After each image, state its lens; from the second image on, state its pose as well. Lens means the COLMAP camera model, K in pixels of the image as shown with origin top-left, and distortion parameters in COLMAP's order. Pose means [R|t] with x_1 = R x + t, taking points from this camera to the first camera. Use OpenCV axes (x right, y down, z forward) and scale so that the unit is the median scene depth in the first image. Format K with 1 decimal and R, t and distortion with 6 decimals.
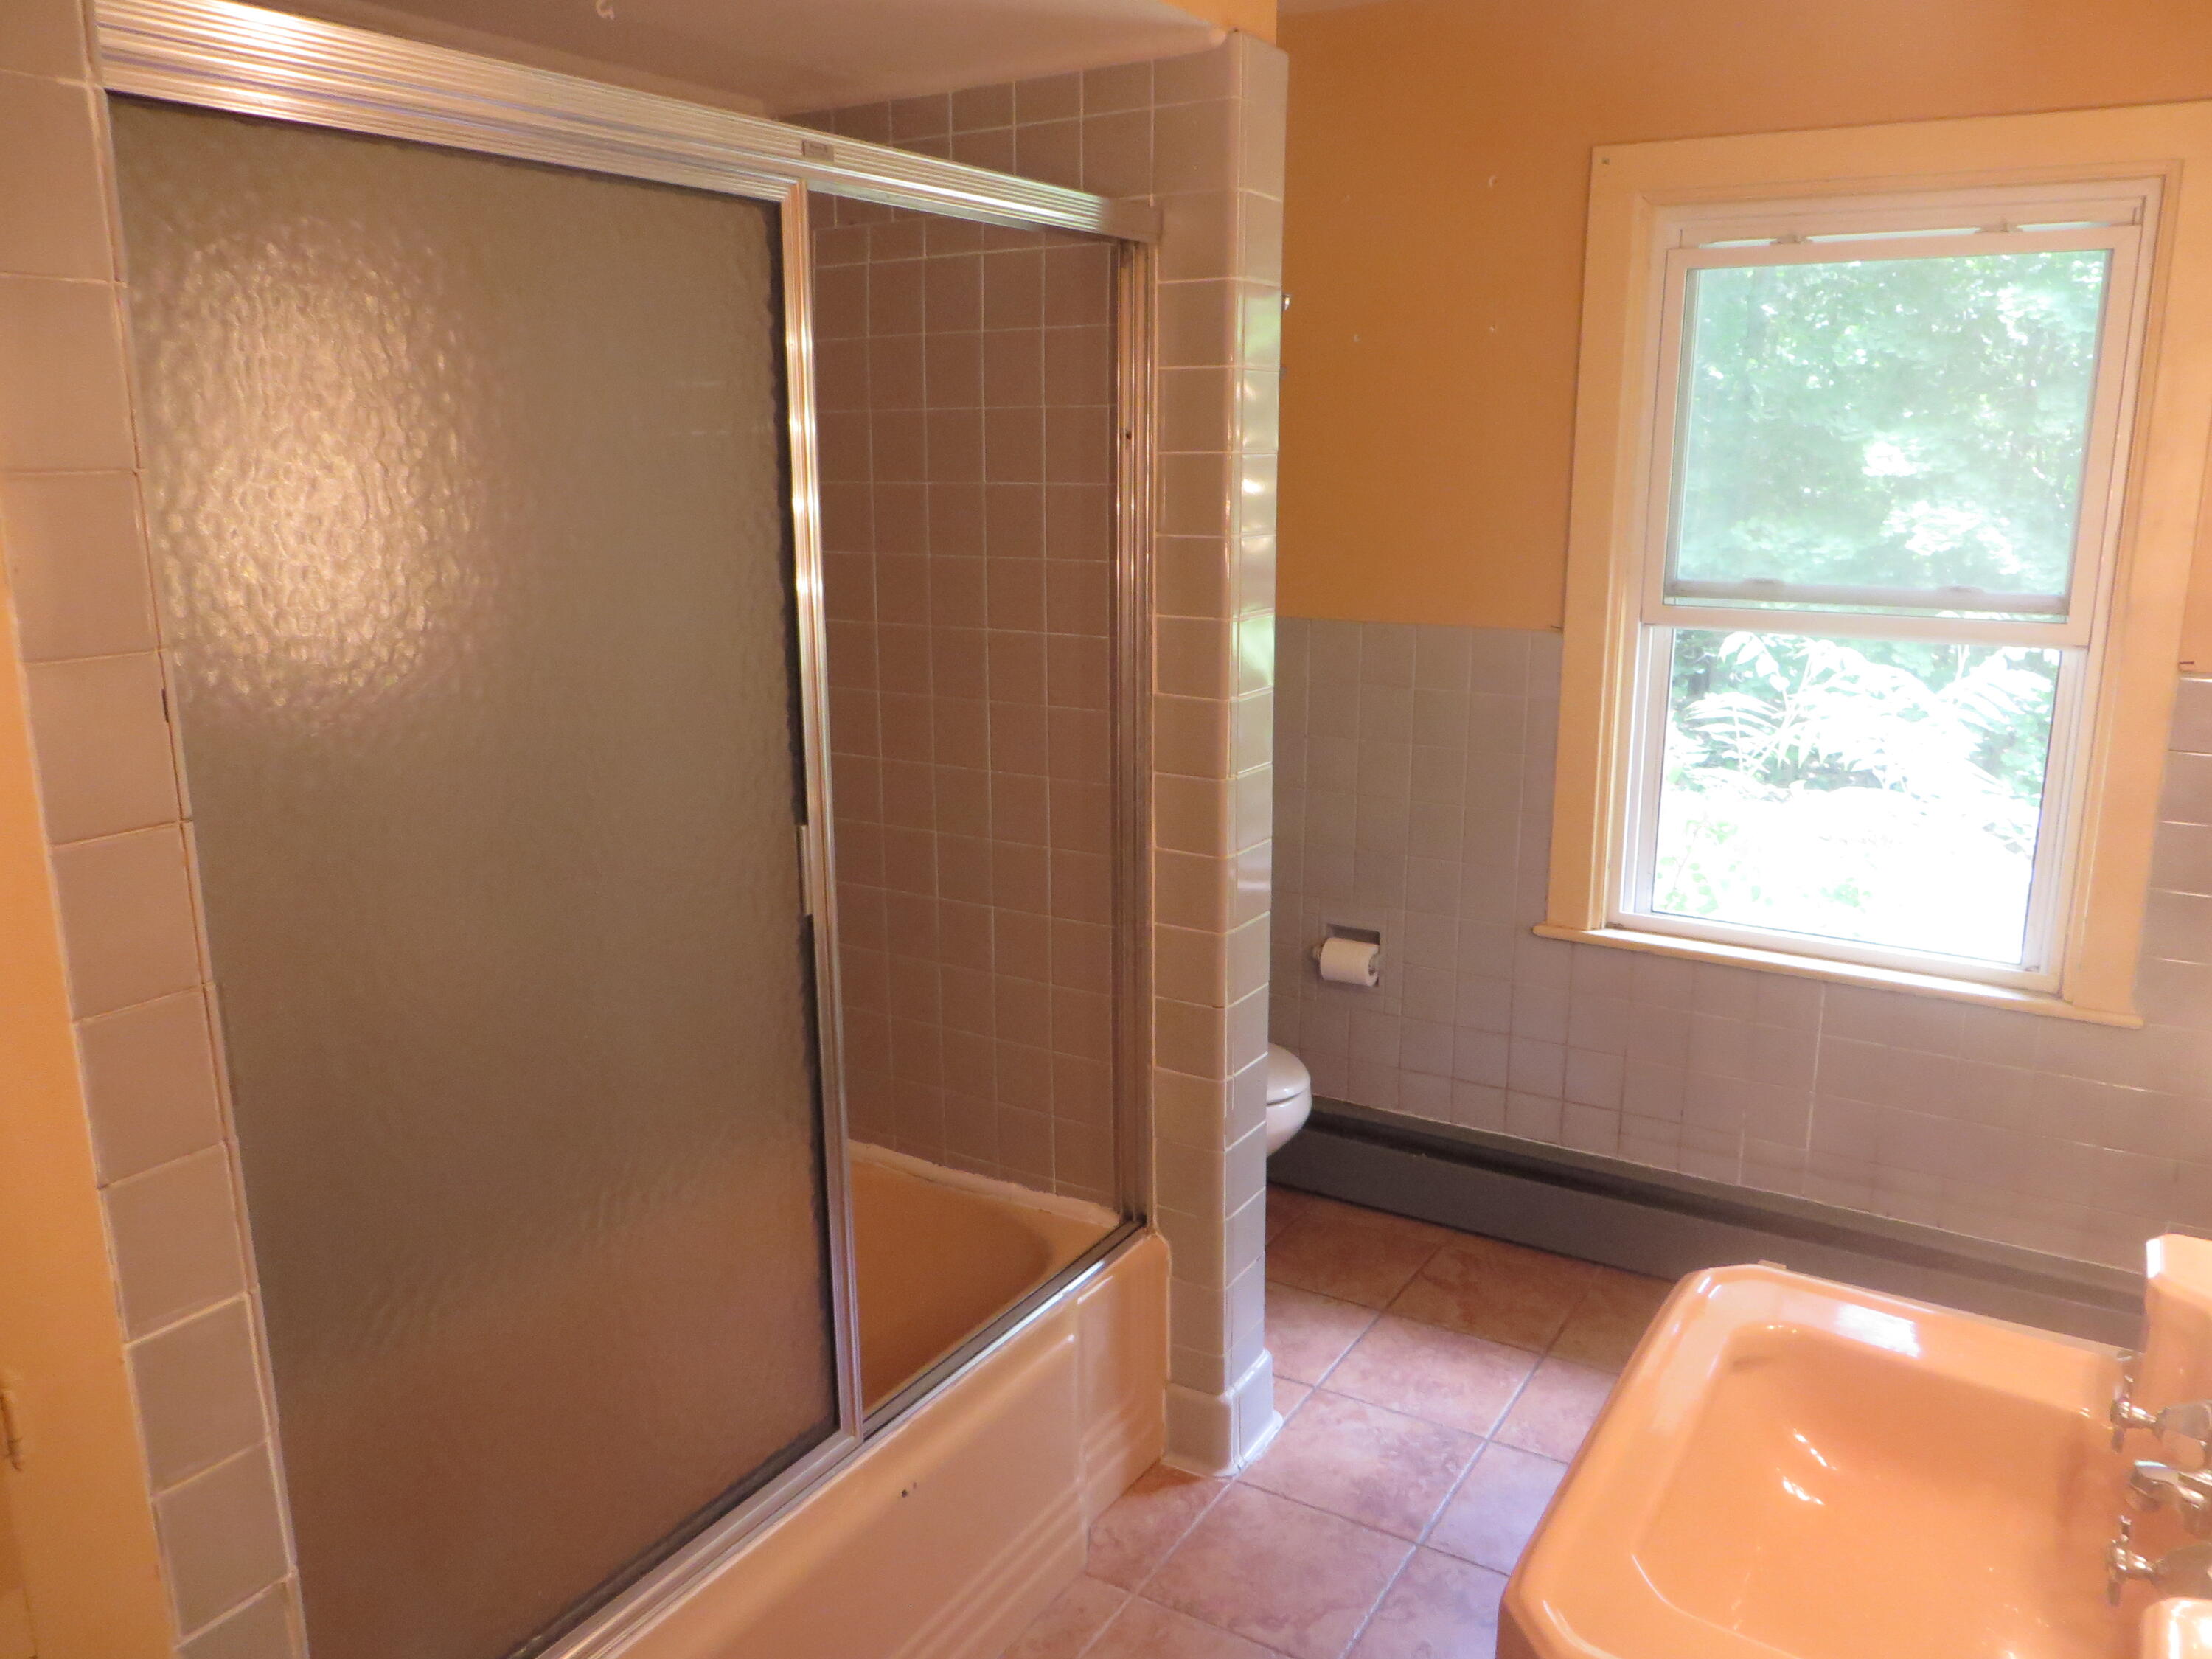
lens RADIAL K [[1643.7, 0, 1106.0], [0, 1643.7, 829.5], [0, 0, 1]] dist [-0.031438, -0.015060]
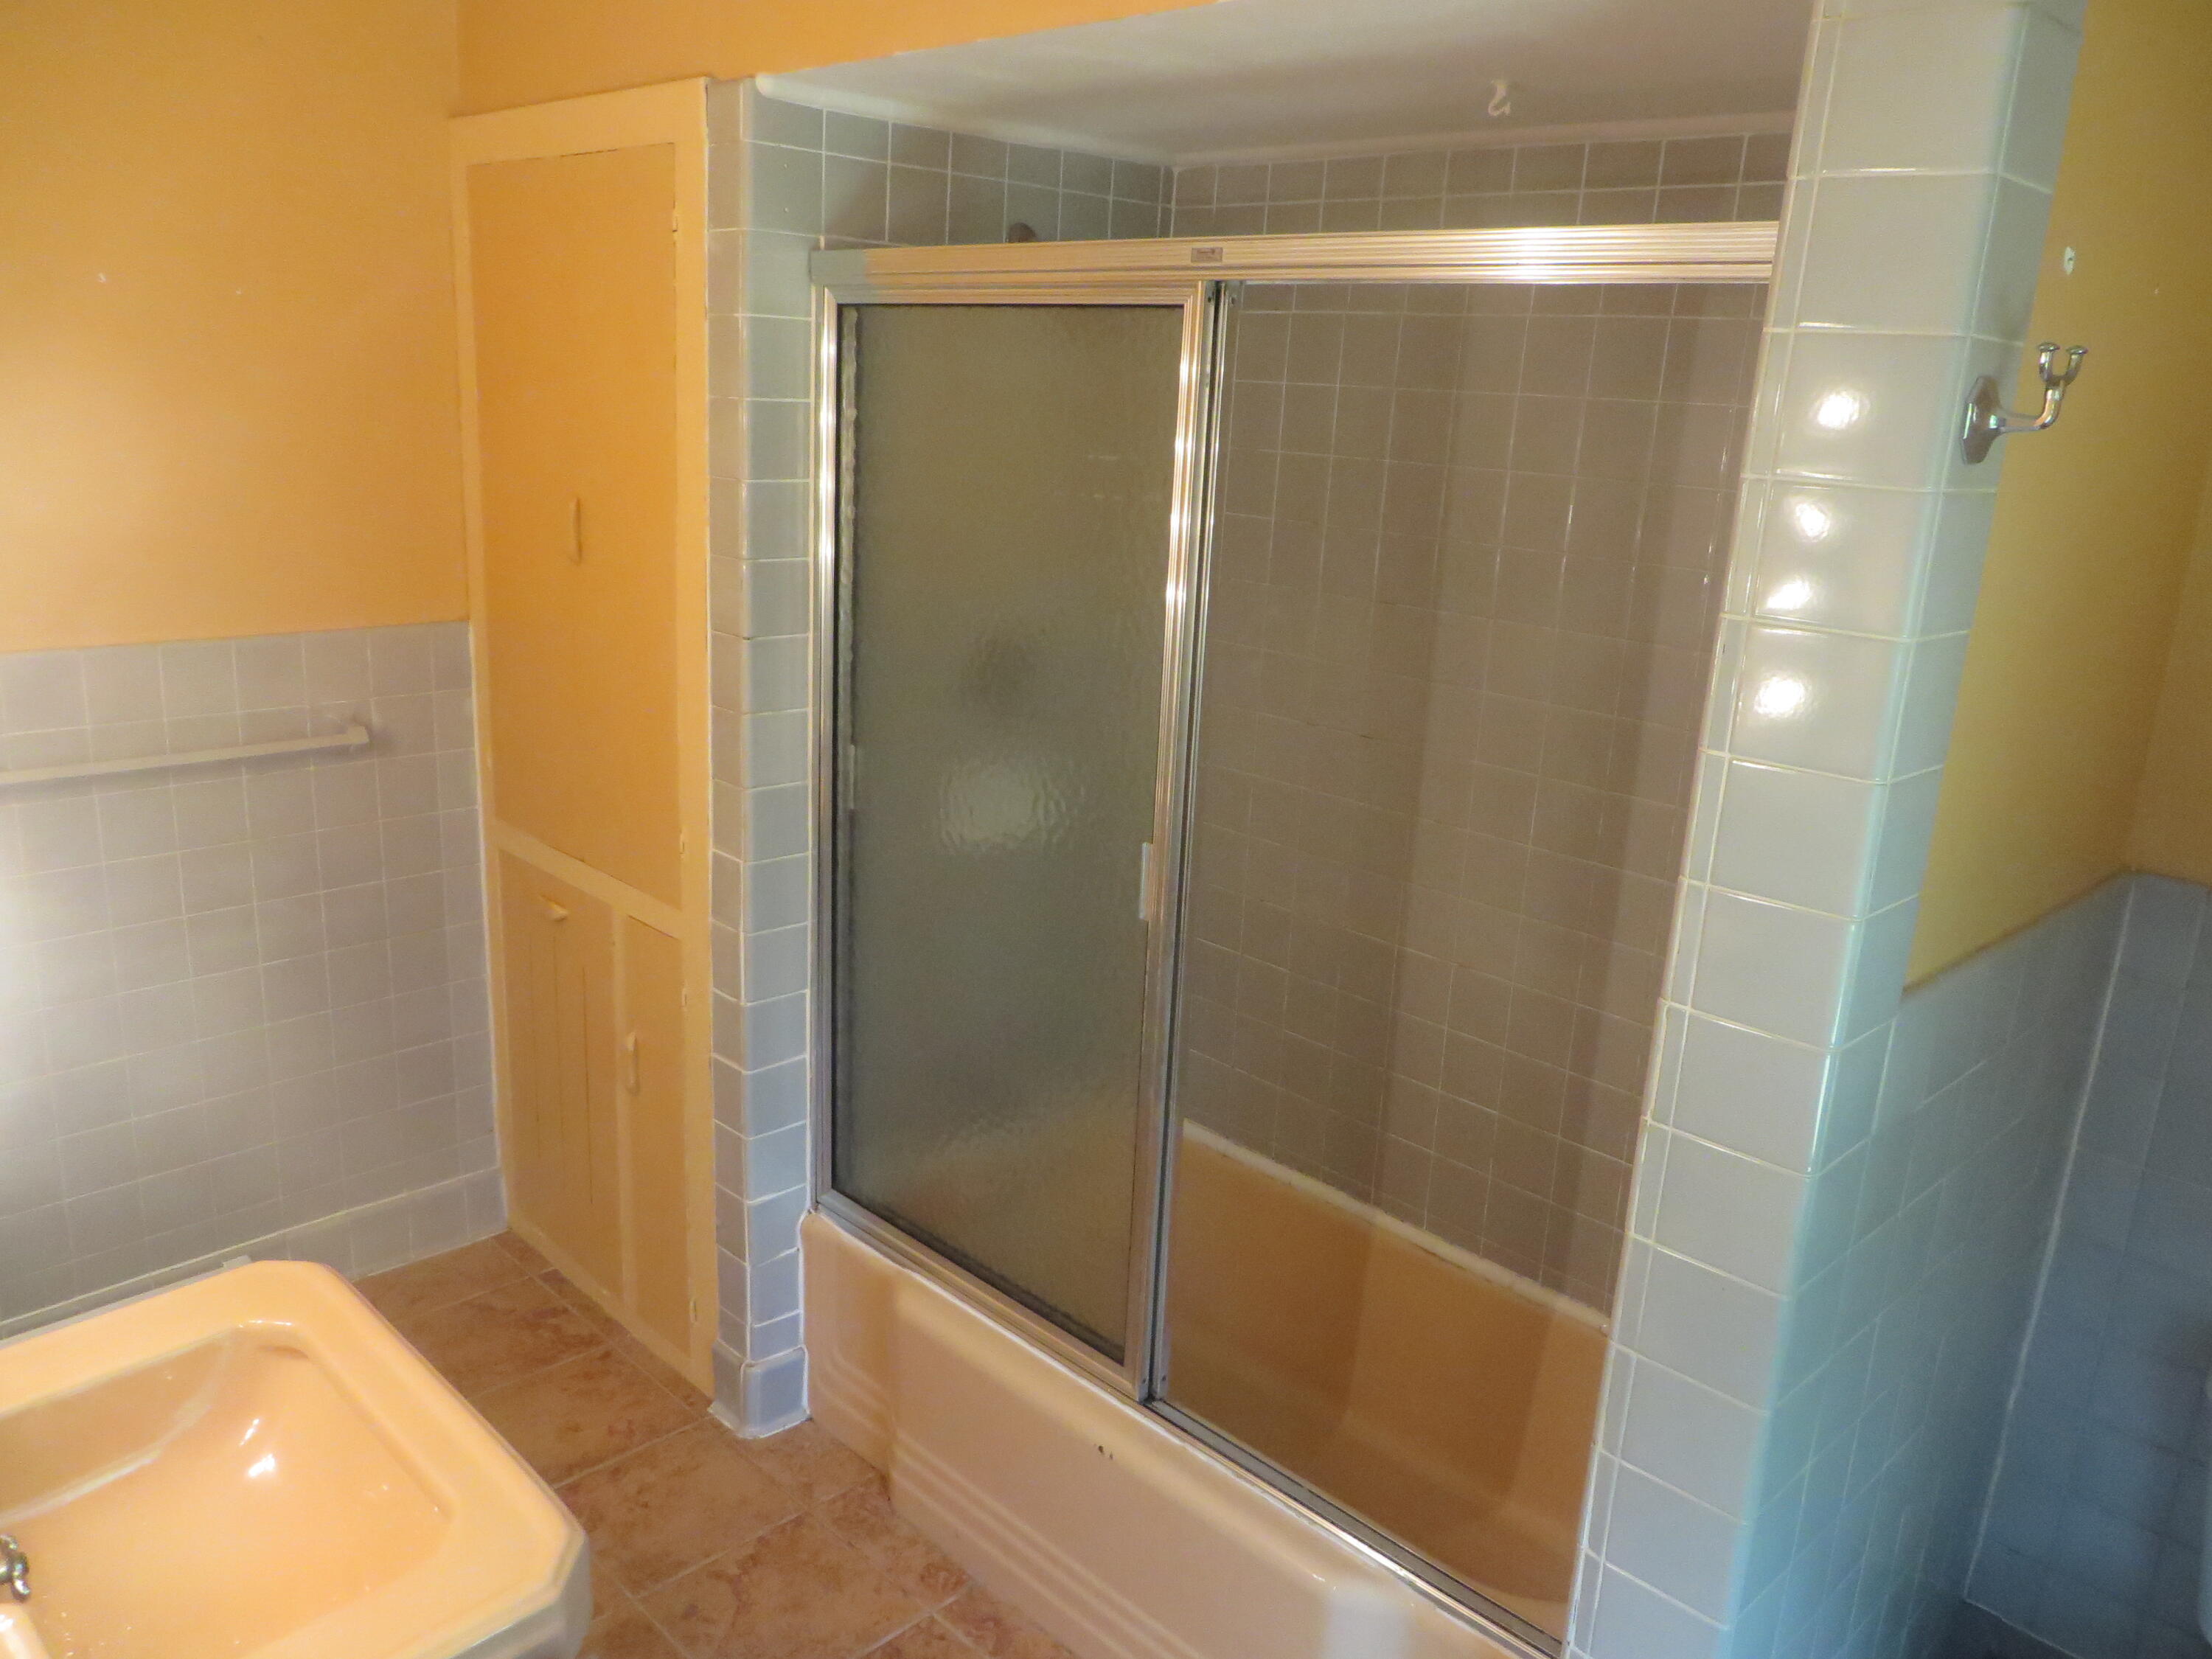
lens RADIAL K [[1643.7, 0, 1106.0], [0, 1643.7, 829.5], [0, 0, 1]] dist [-0.031438, -0.015060]
pose [[-0.233797, 0.251597, -0.939169, 0.884126], [-0.261317, 0.914138, 0.309944, -0.352421], [0.936511, 0.317885, -0.147976, 1.121794]]
